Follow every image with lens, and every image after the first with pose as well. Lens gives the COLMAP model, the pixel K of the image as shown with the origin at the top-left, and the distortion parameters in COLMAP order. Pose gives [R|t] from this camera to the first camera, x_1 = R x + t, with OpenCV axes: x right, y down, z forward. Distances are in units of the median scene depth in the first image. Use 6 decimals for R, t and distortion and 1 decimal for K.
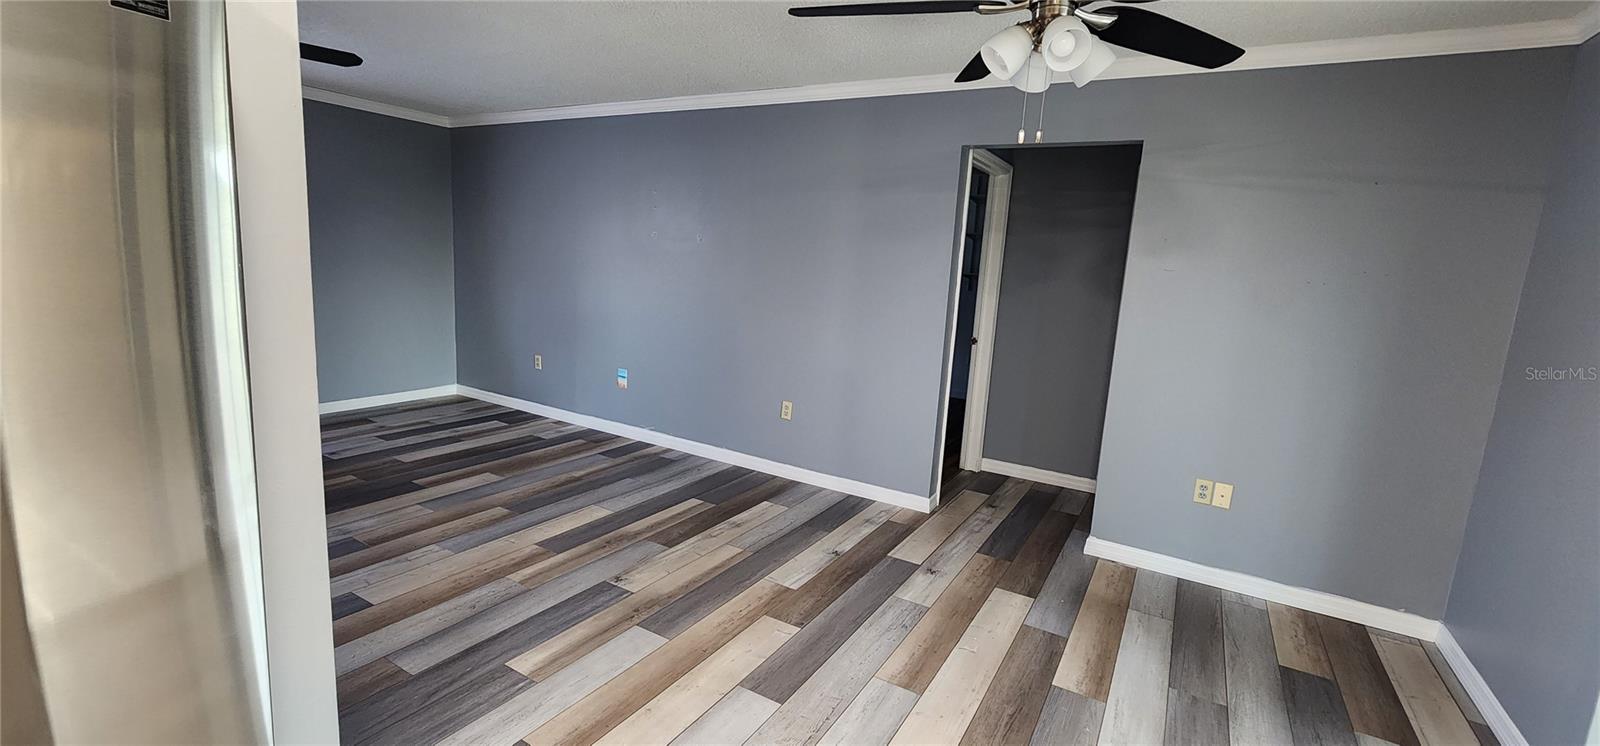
lens RADIAL K [[655.4, 0, 814.9], [0, 655.4, 358.6], [0, 0, 1]] dist [0.000778, -0.000011]
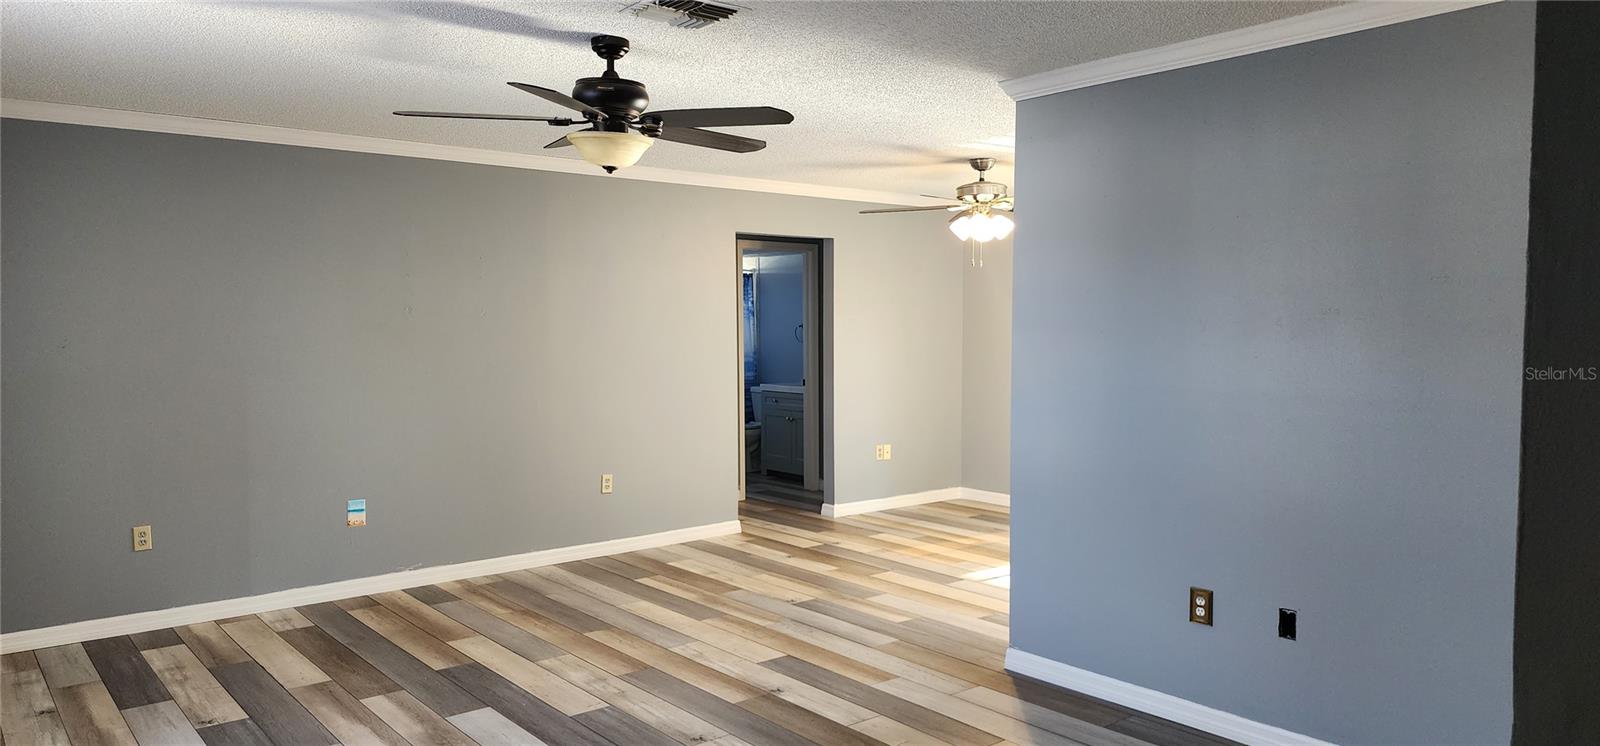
lens RADIAL K [[1063.7, 0, 806.4], [0, 1063.7, 377.4], [0, 0, 1]] dist [0.075750, -0.065456]
pose [[0.341005, -0.111467, 0.933430, -1.734069], [0.160746, 0.985235, 0.058930, -0.150038], [-0.926216, 0.129950, 0.353888, 0.188222]]
